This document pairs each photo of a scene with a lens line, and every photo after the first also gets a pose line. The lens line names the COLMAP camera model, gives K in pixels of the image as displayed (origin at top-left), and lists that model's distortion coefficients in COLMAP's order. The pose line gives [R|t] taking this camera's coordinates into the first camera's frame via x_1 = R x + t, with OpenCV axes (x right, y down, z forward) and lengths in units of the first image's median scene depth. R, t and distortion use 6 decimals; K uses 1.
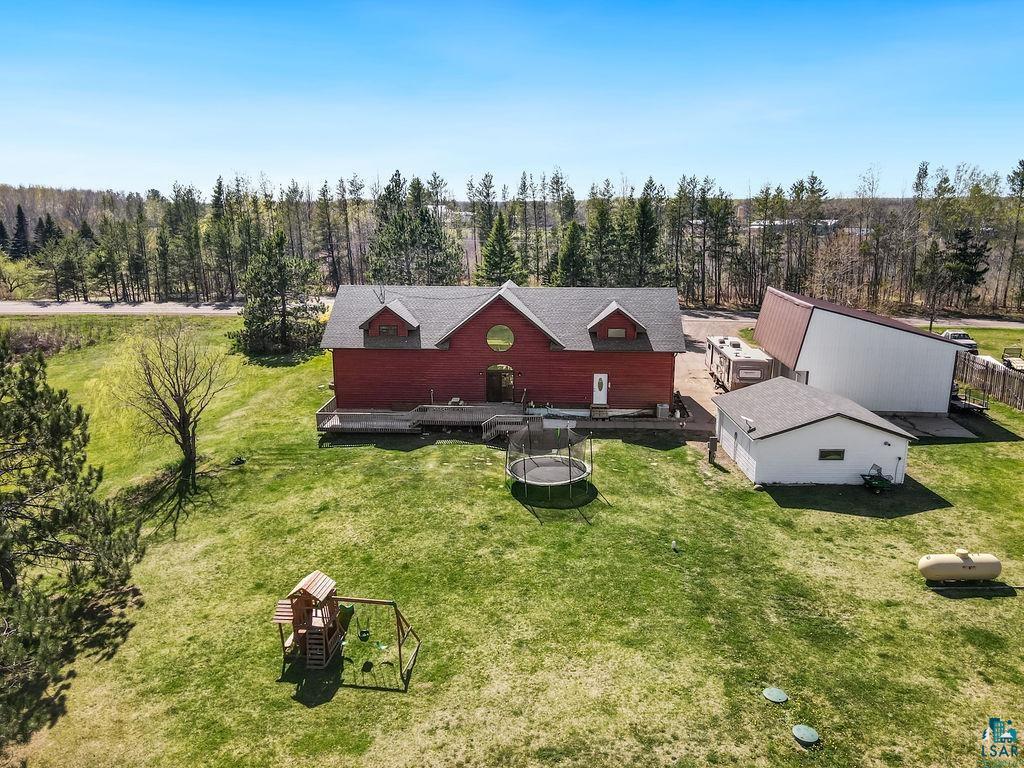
lens RADIAL K [[762.3, 0, 508.2], [0, 762.3, 381.0], [0, 0, 1]] dist [-0.002581, 0.034795]
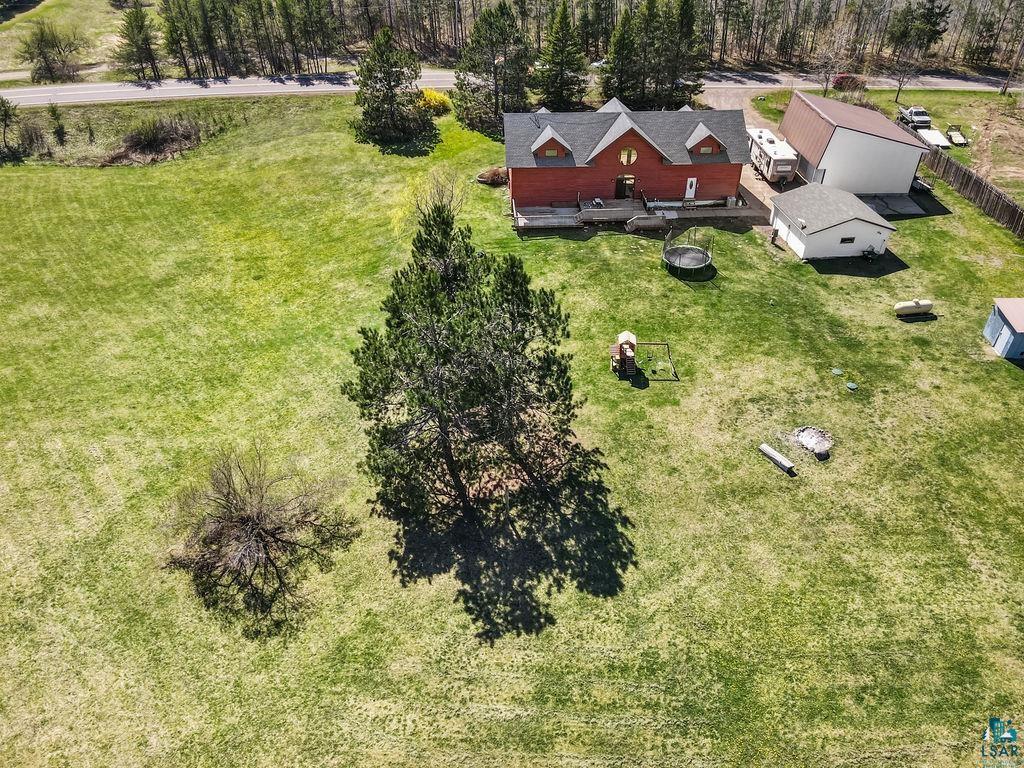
lens RADIAL K [[762.3, 0, 508.2], [0, 762.3, 381.0], [0, 0, 1]] dist [-0.002581, 0.034795]
pose [[0.994241, -0.065134, 0.085105, -0.526656], [0.027621, 0.923028, 0.383740, -0.303667], [-0.103549, -0.379179, 0.919511, -0.657271]]
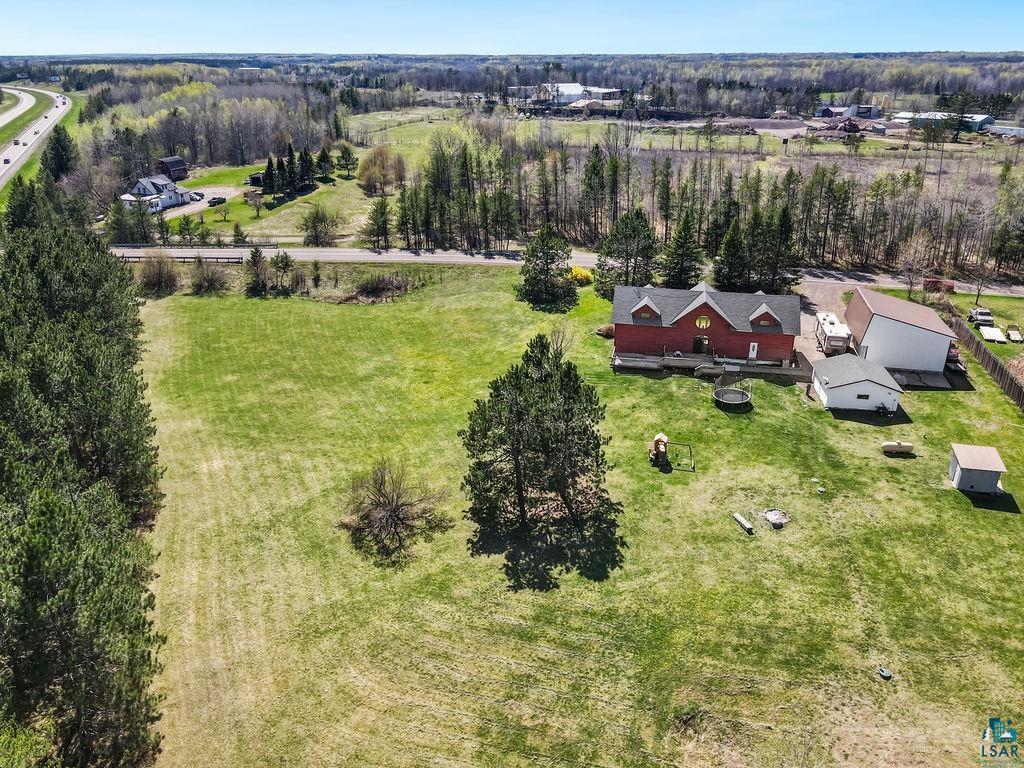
lens RADIAL K [[762.3, 0, 508.2], [0, 762.3, 381.0], [0, 0, 1]] dist [-0.002581, 0.034795]
pose [[0.989093, 0.056140, -0.136171, -0.309810], [-0.032011, 0.984347, 0.173310, -0.310538], [0.143769, -0.167060, 0.975408, -1.355115]]
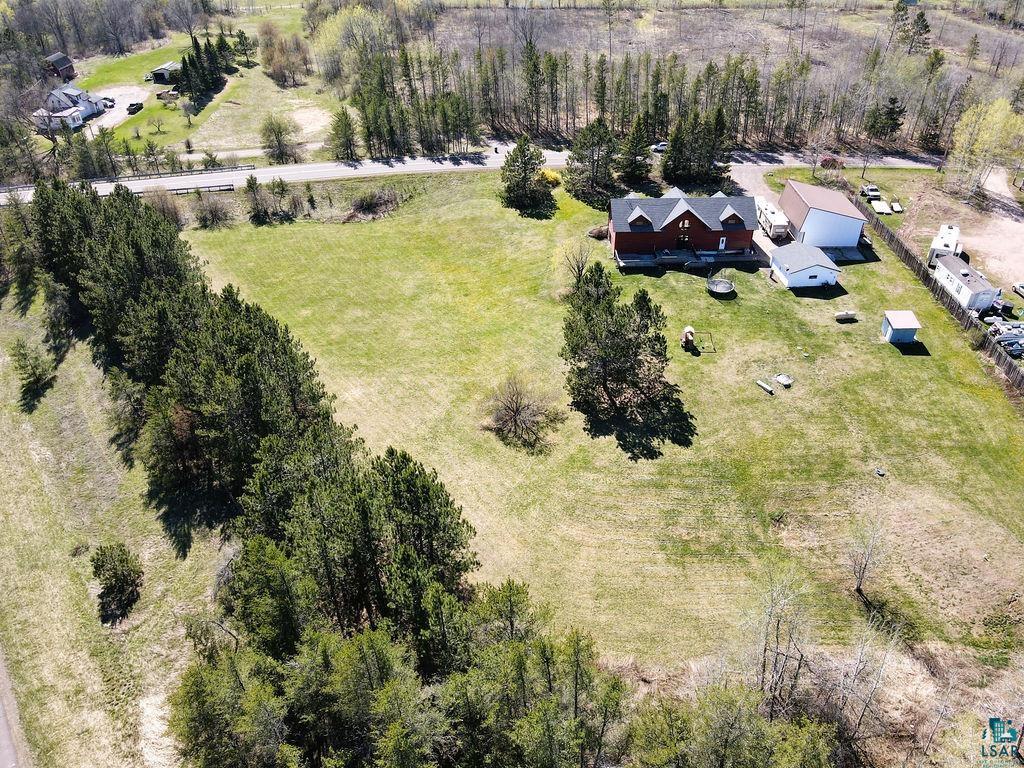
lens RADIAL K [[753.4, 0, 509.6], [0, 753.4, 367.4], [0, 0, 1]] dist [-0.007564, 0.050922]
pose [[0.997334, -0.051592, 0.051597, -0.978761], [0.029945, 0.934255, 0.355346, -0.686485], [-0.066538, -0.352854, 0.933309, -1.894345]]
